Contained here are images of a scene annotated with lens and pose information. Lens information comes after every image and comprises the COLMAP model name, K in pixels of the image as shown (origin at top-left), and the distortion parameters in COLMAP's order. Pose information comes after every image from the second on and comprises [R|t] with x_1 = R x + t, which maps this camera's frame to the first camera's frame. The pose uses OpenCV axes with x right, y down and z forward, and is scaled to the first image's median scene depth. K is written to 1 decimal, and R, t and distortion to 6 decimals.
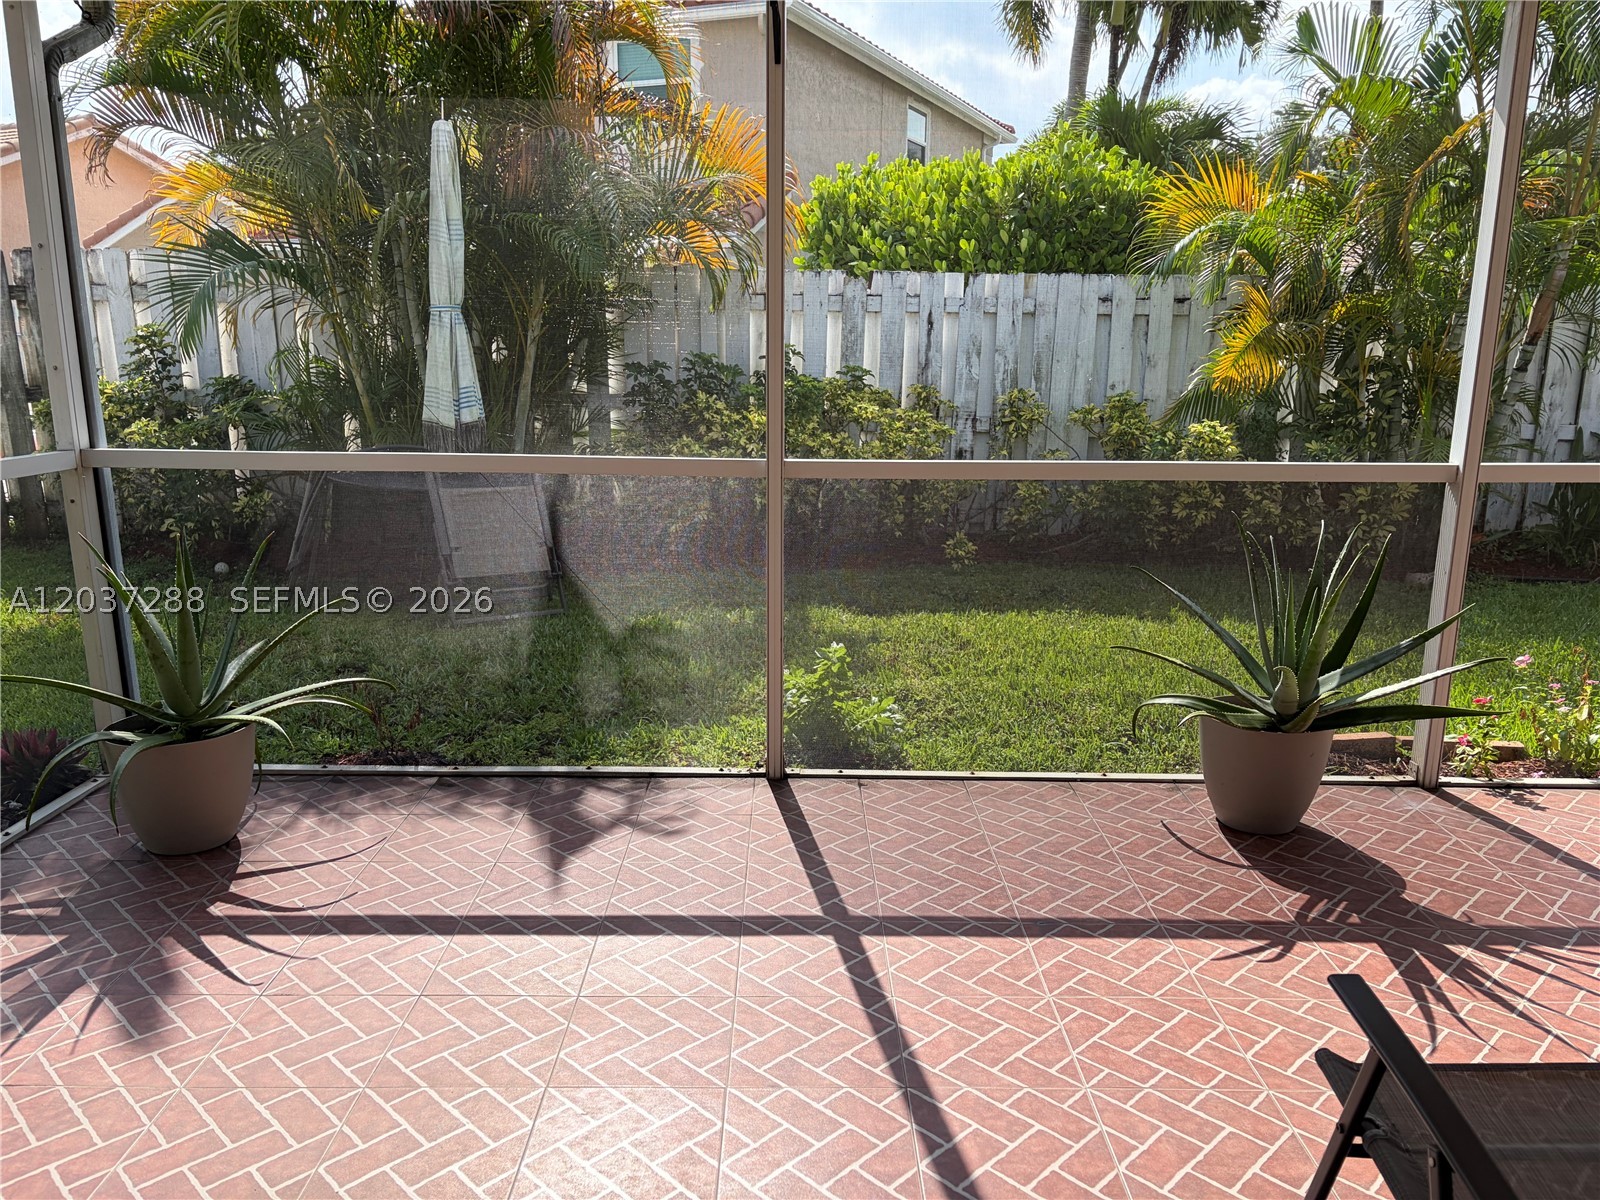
lens RADIAL K [[1203.5, 0, 800.0], [0, 1203.5, 600.0], [0, 0, 1]] dist [0.049854, -0.059621]
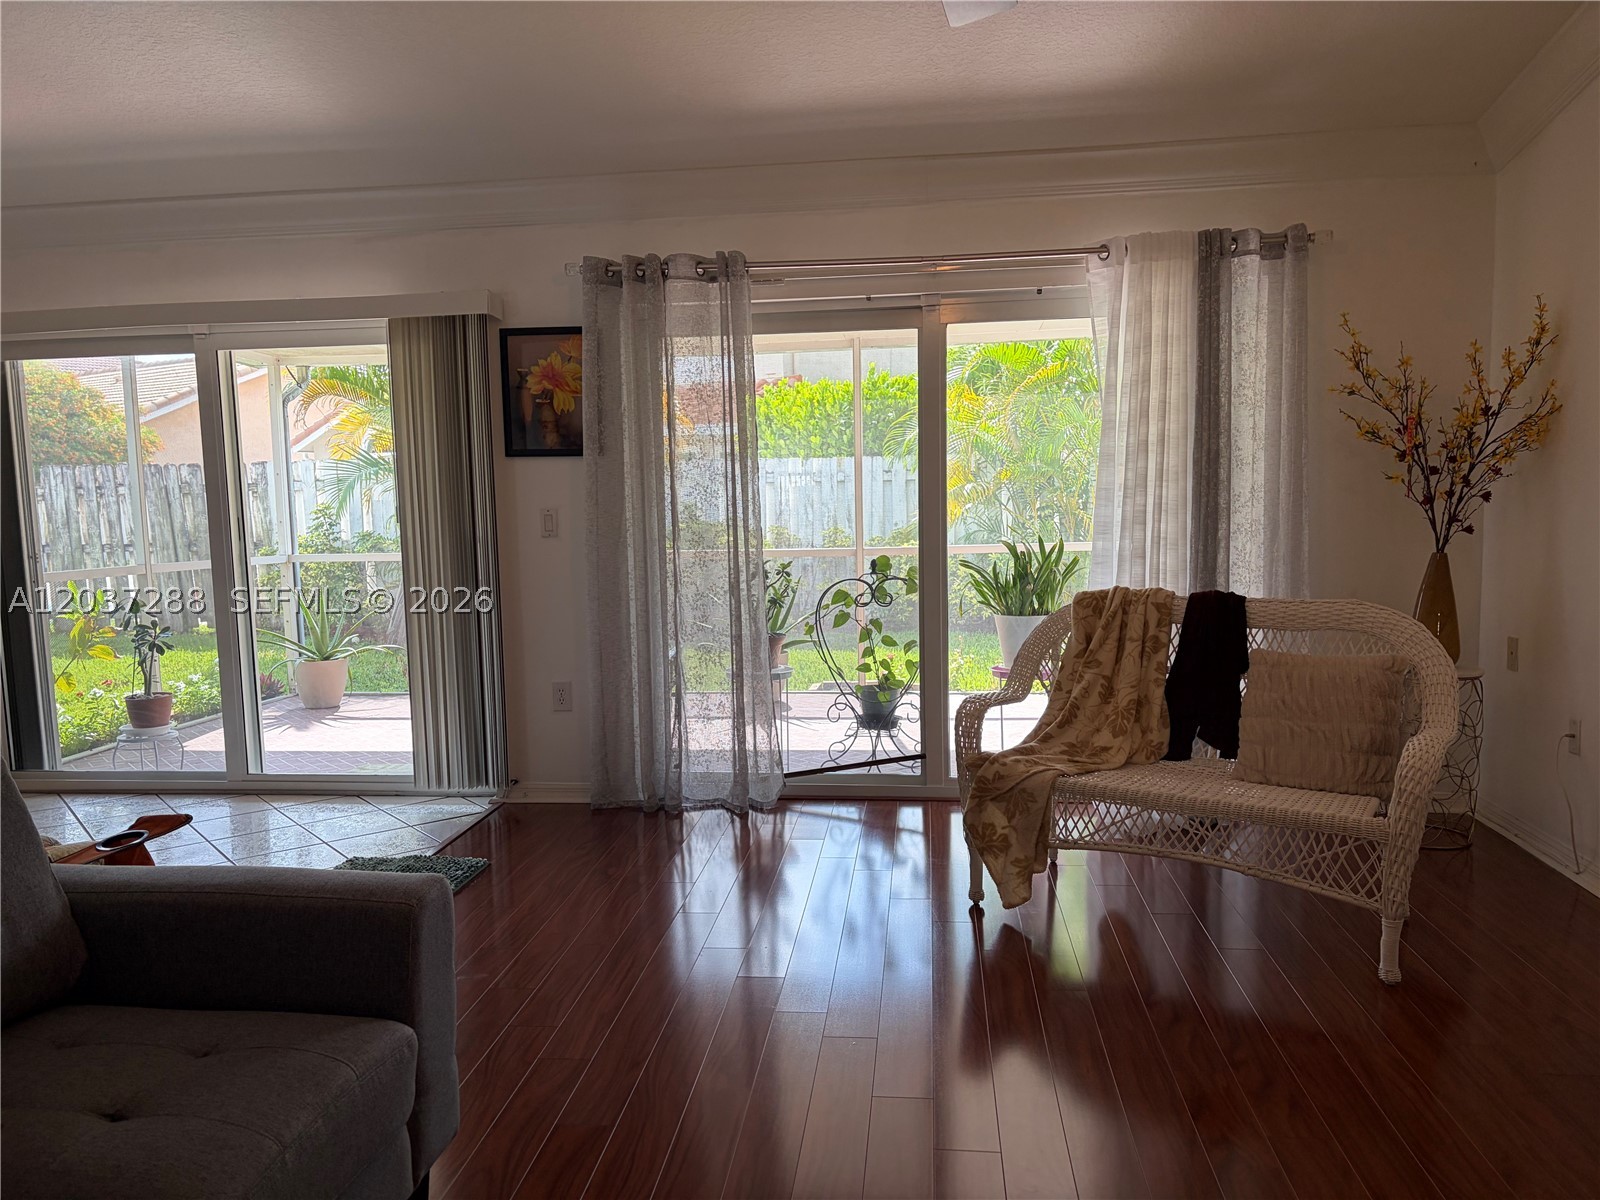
lens RADIAL K [[1203.5, 0, 800.0], [0, 1203.5, 600.0], [0, 0, 1]] dist [0.049854, -0.059621]
pose [[0.992888, -0.018354, -0.117633, 0.685453], [0.002314, 0.990834, -0.135066, 0.293770], [0.119034, 0.133833, 0.983829, -1.211132]]
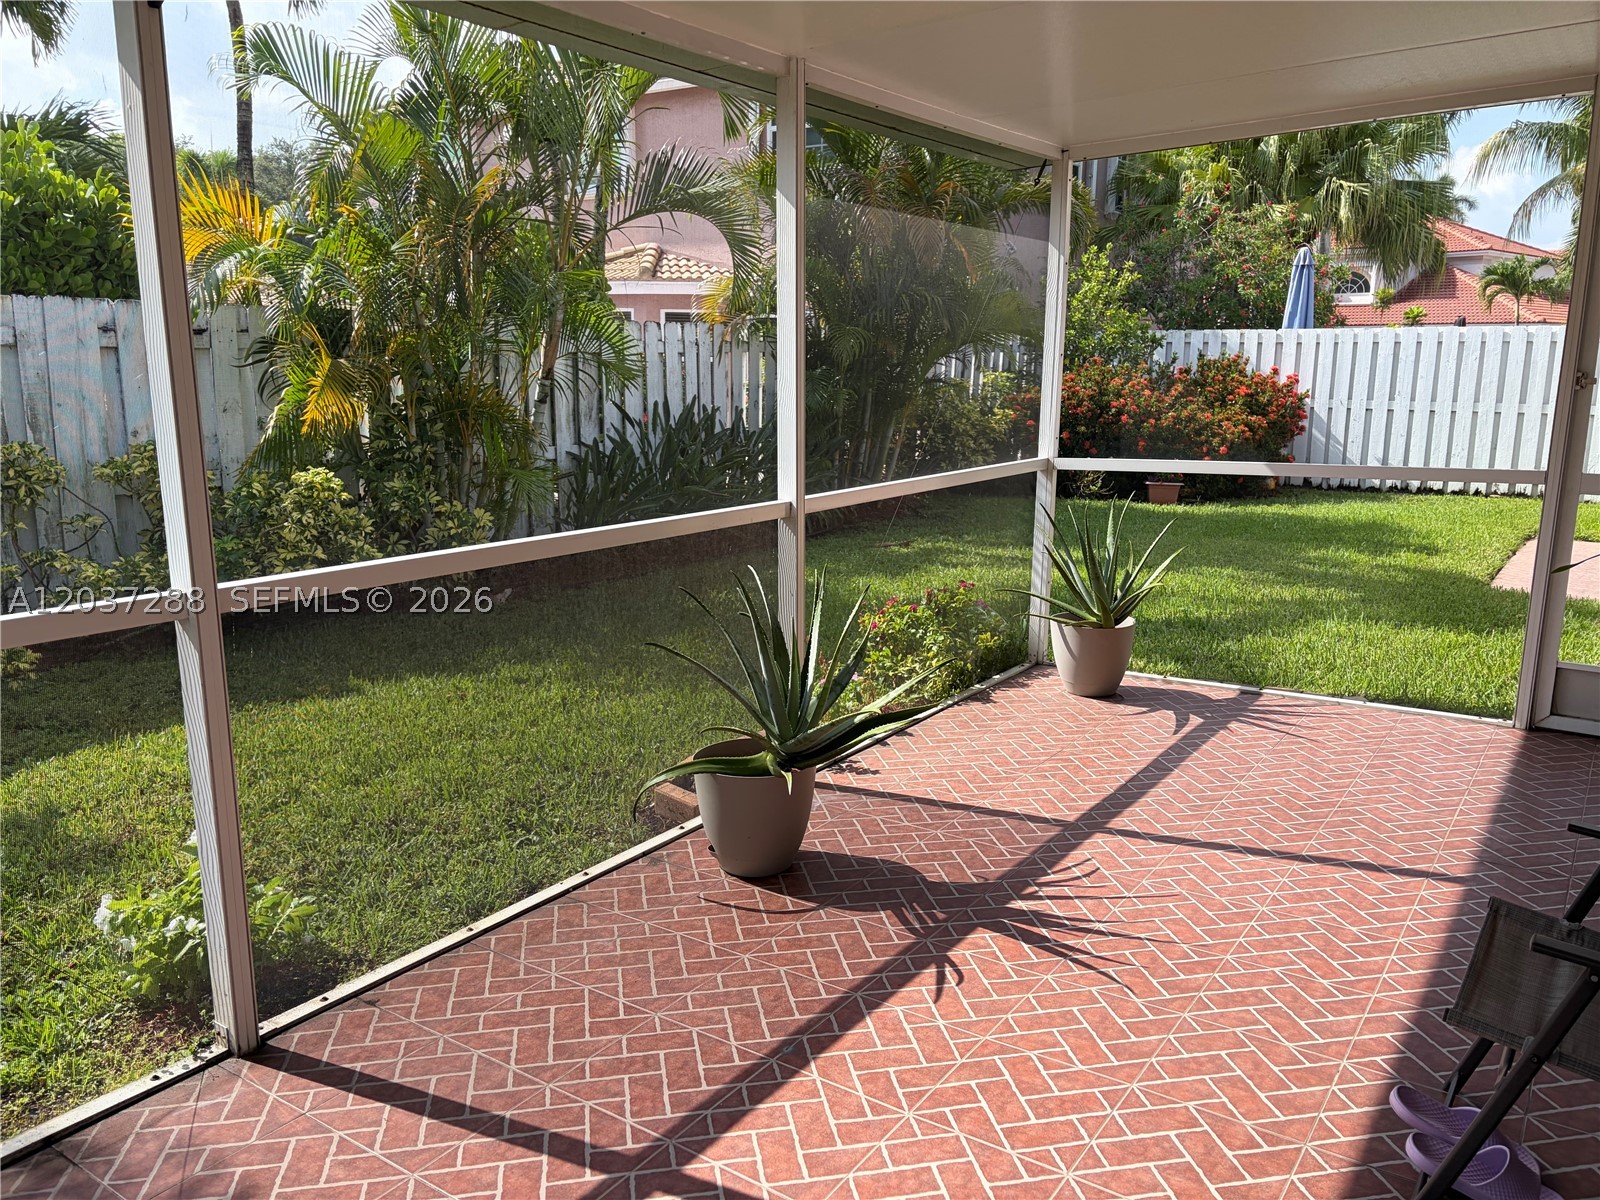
lens RADIAL K [[1211.5, 0, 800.9], [0, 1211.5, 573.6], [0, 0, 1]] dist [0.046895, -0.006153]
pose [[0.581552, -0.154703, 0.798664, -0.357873], [0.180511, 0.981817, 0.058740, -0.104124], [-0.793230, 0.110007, 0.598903, 0.299799]]
